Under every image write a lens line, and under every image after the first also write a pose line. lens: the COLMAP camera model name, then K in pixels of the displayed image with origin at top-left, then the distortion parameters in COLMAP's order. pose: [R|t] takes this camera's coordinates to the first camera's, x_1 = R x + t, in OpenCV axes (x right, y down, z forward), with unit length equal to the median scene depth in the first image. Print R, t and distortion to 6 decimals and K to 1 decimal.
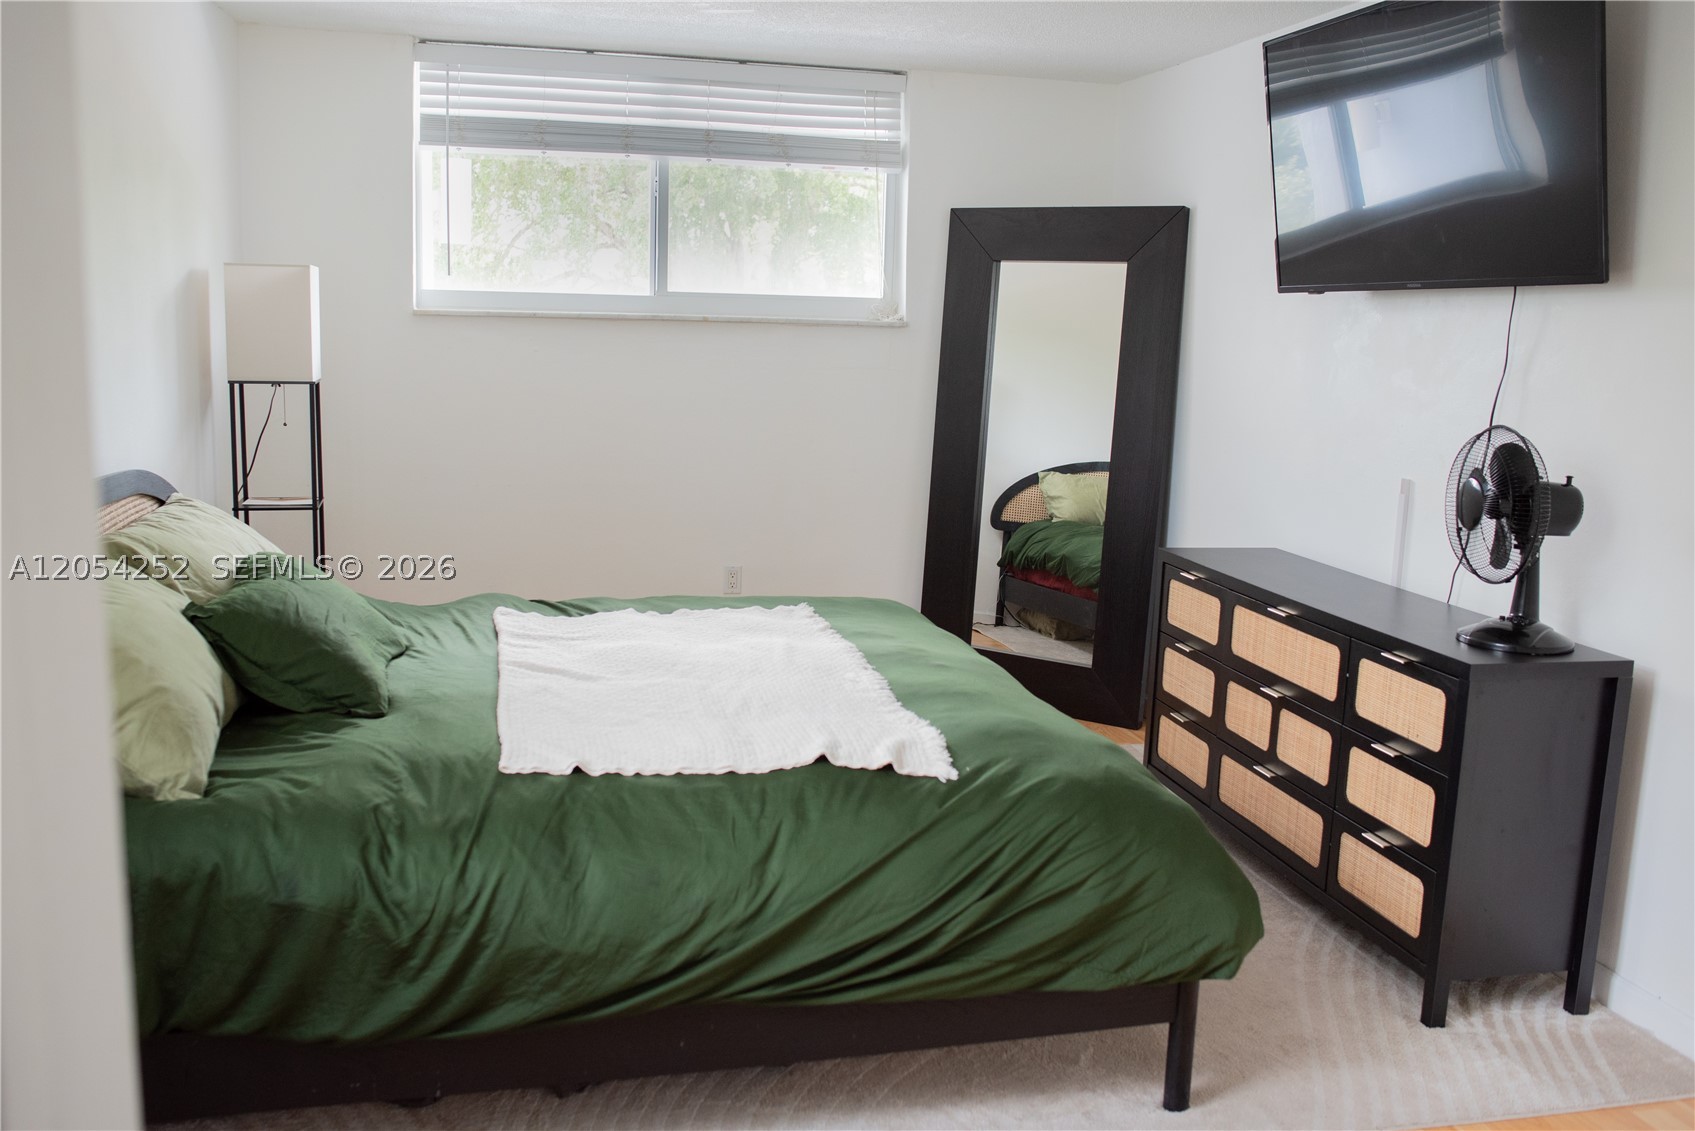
lens RADIAL K [[1415.3, 0, 847.5], [0, 1415.3, 565.5], [0, 0, 1]] dist [-0.067524, 0.079110]
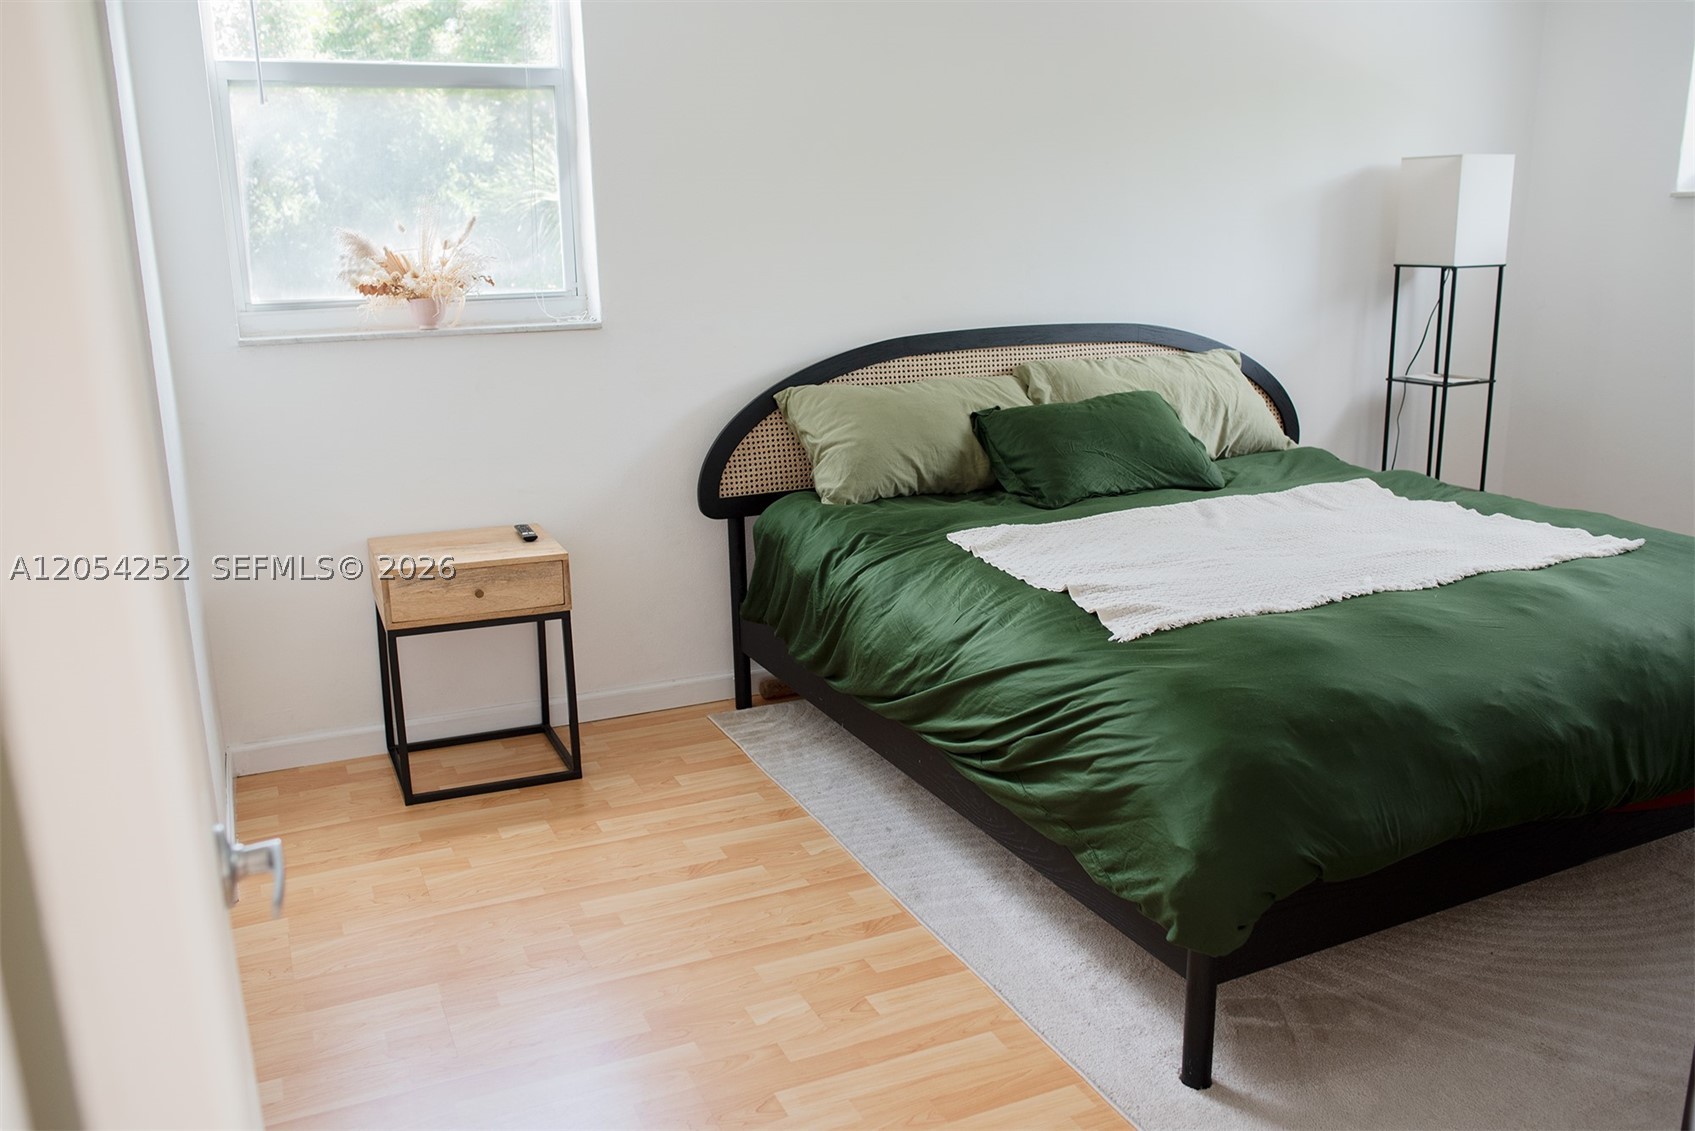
lens RADIAL K [[1415.3, 0, 847.5], [0, 1415.3, 565.5], [0, 0, 1]] dist [-0.067524, 0.079110]
pose [[0.202676, 0.210999, -0.956244, 1.025860], [-0.148329, 0.971858, 0.183006, -0.062381], [0.967947, 0.104748, 0.228270, 0.586913]]
